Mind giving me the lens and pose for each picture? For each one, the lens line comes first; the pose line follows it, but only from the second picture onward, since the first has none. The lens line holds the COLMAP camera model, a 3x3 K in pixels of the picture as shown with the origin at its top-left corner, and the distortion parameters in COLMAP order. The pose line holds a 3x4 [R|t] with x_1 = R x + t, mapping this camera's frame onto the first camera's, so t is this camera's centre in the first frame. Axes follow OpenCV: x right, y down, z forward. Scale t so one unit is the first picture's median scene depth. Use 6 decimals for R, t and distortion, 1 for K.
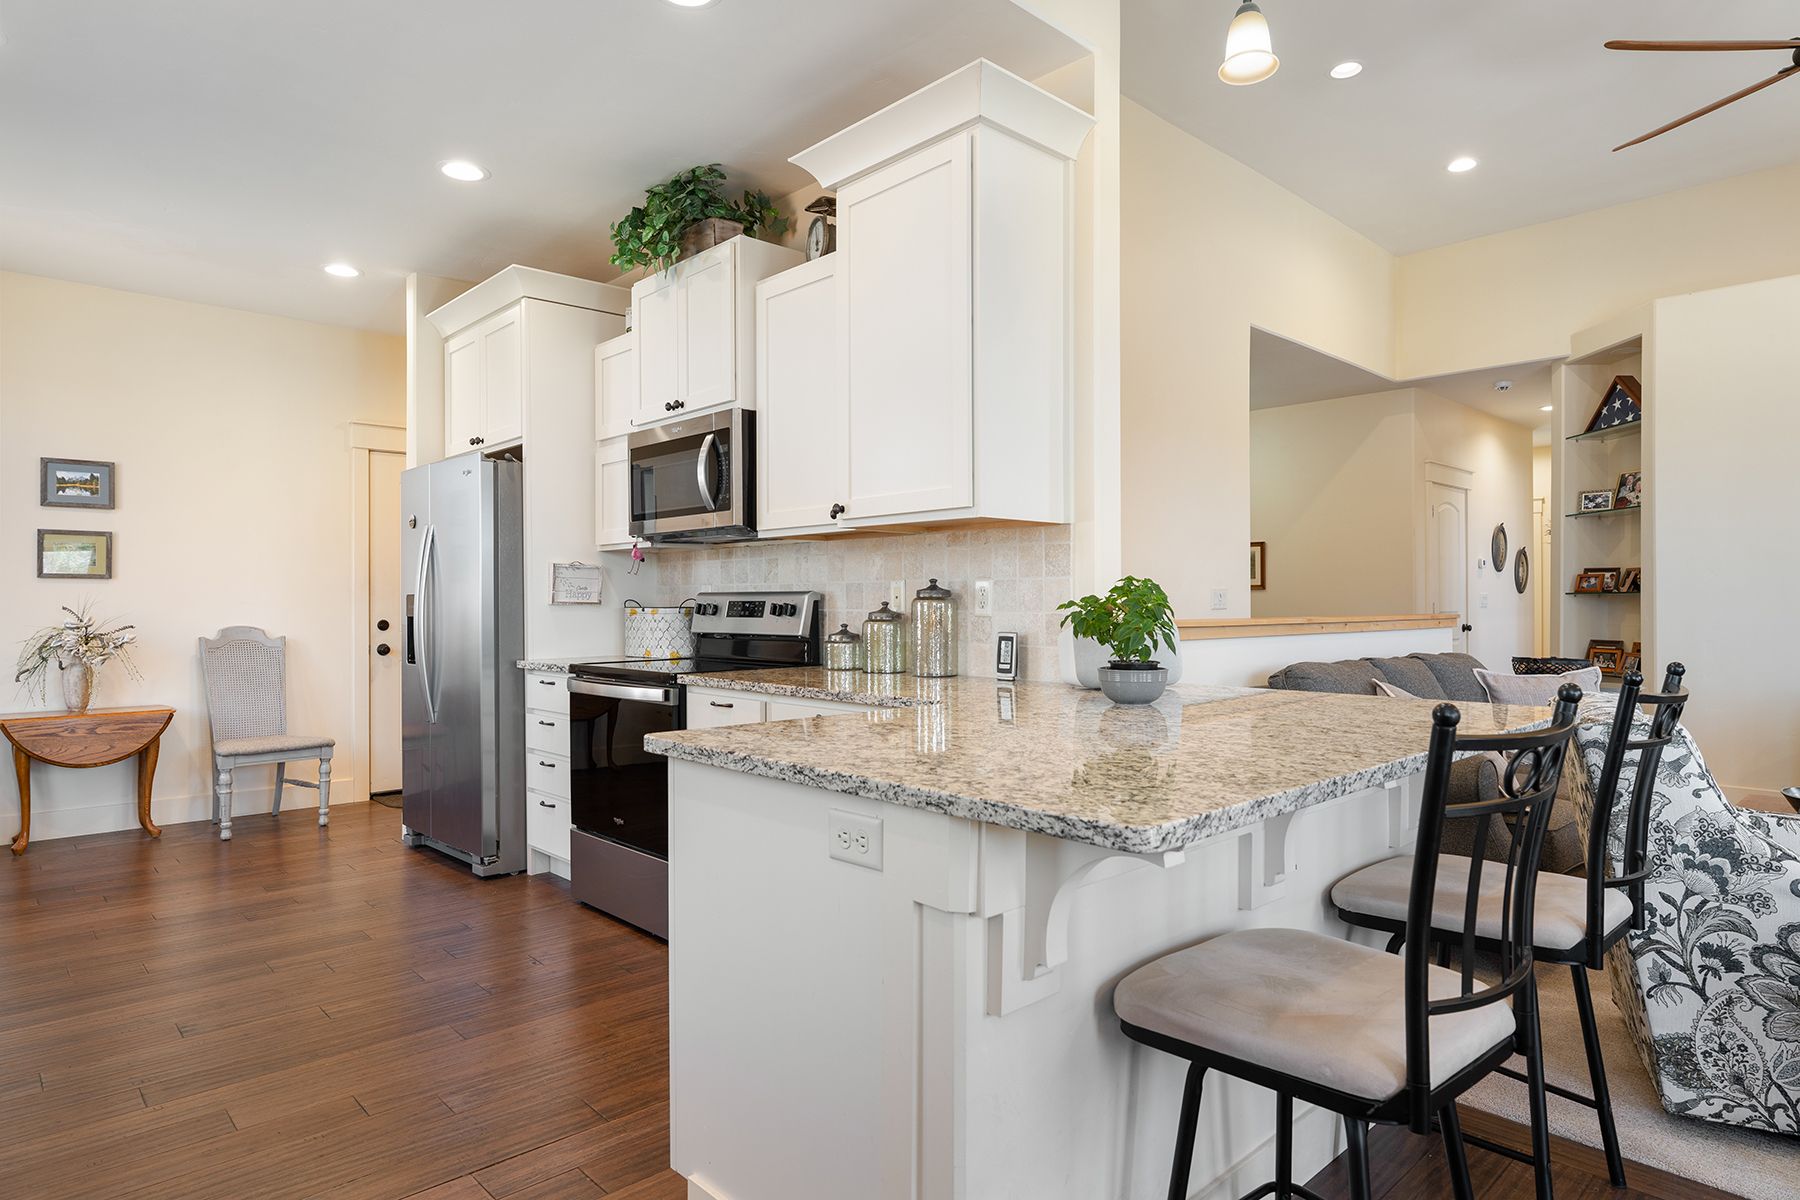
lens RADIAL K [[1006.0, 0, 901.8], [0, 1006.0, 597.1], [0, 0, 1]] dist [-0.005959, -0.000054]
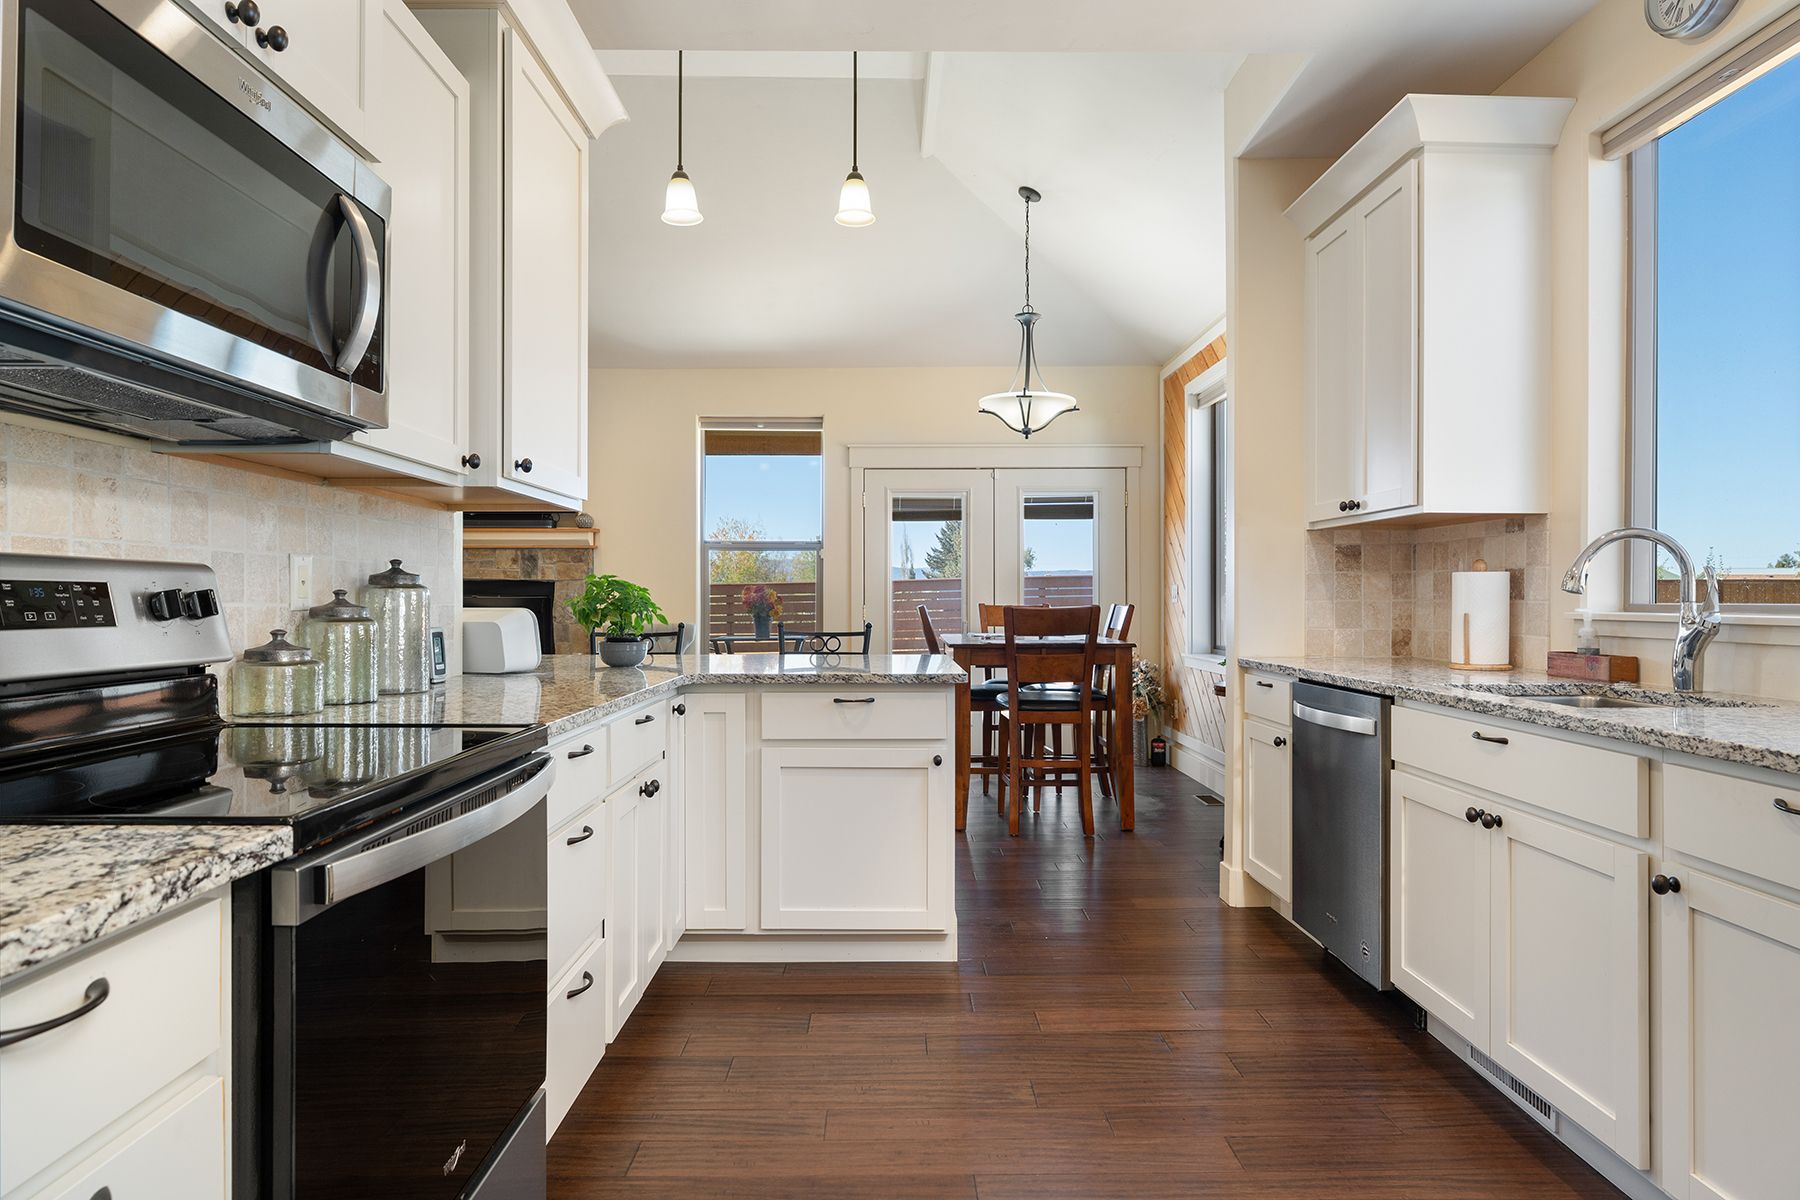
lens RADIAL K [[1006.0, 0, 901.8], [0, 1006.0, 597.1], [0, 0, 1]] dist [-0.005959, -0.000054]
pose [[-0.732464, 0.004694, 0.680790, -0.716420], [-0.000627, 0.999971, -0.007570, 0.014045], [-0.680806, -0.005971, -0.732440, 1.255557]]
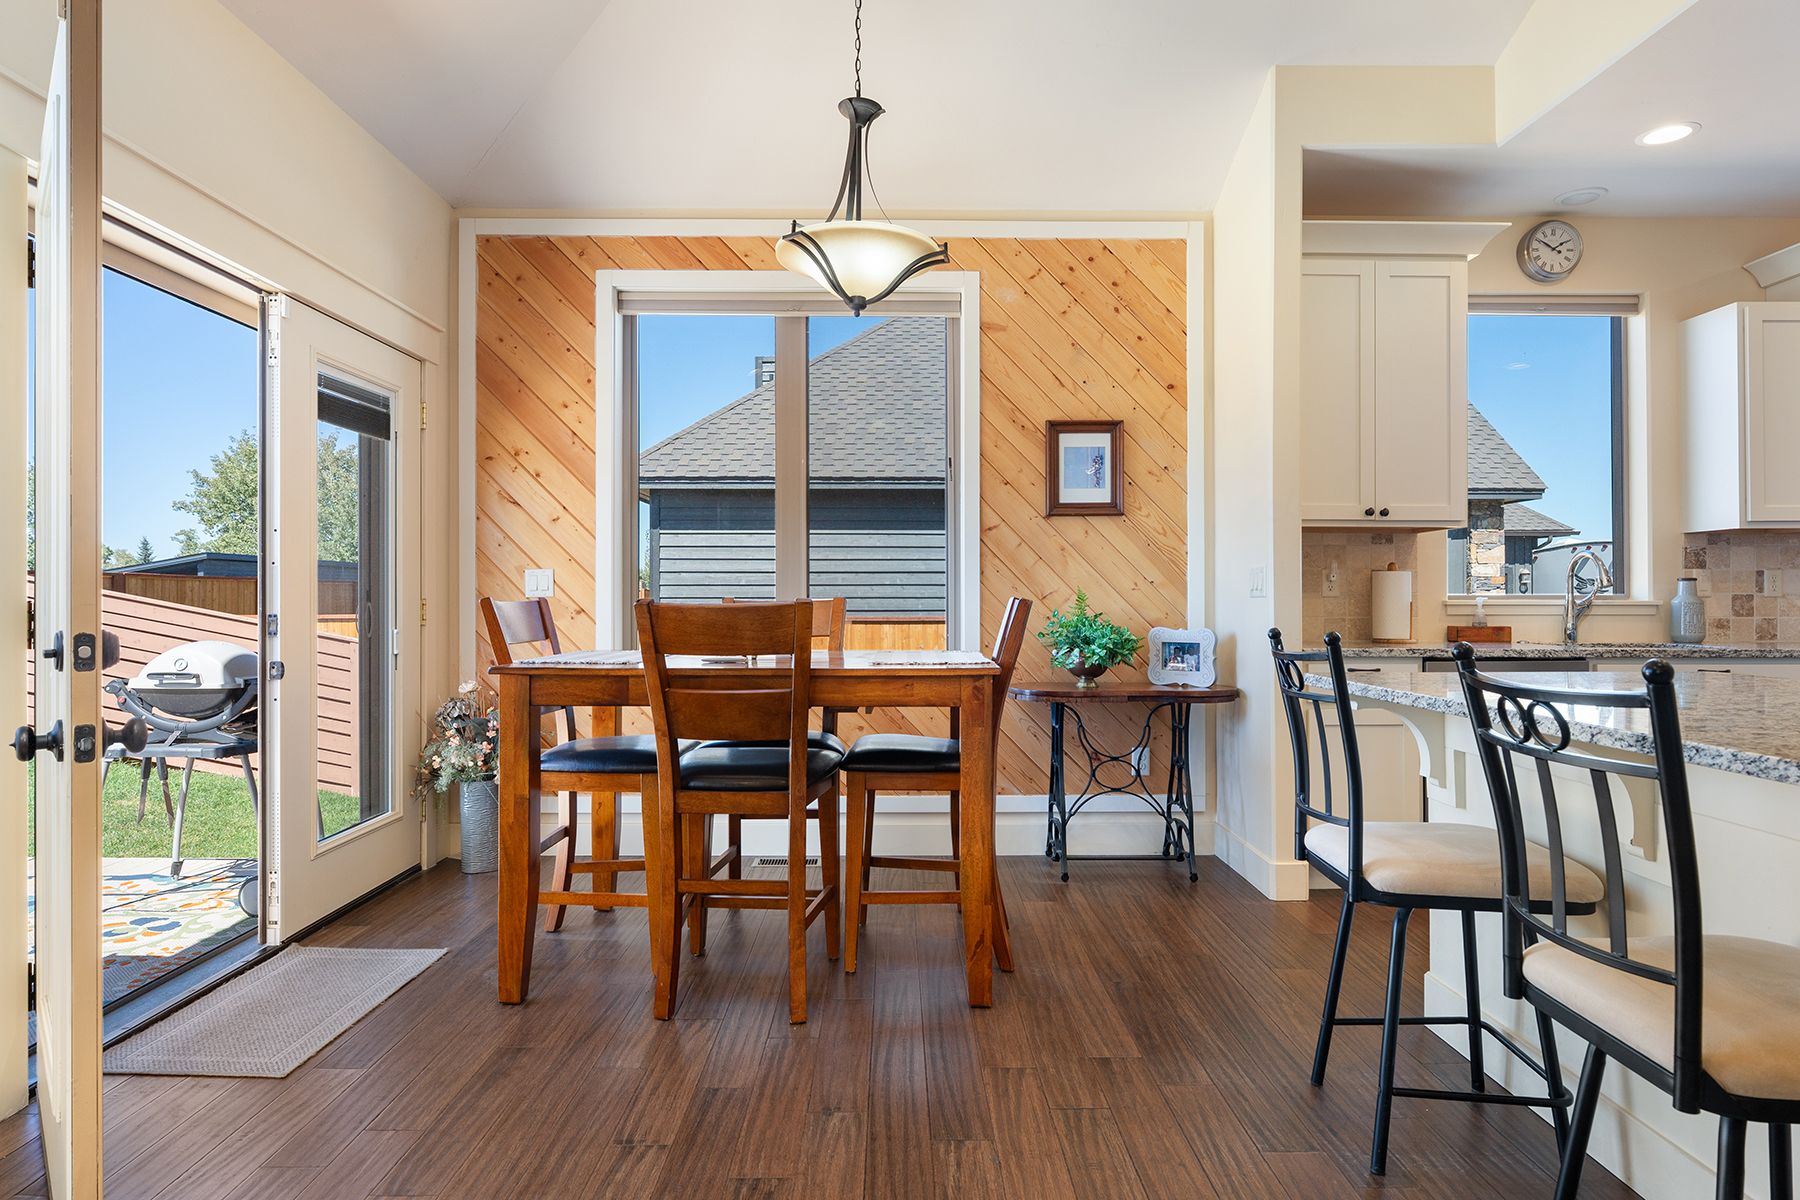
lens RADIAL K [[1006.0, 0, 901.8], [0, 1006.0, 597.1], [0, 0, 1]] dist [-0.005959, -0.000054]
pose [[-0.684267, 0.001228, -0.729230, 0.892201], [0.005393, 0.999980, -0.003376, 0.017347], [0.729212, -0.006243, -0.684260, 0.620606]]
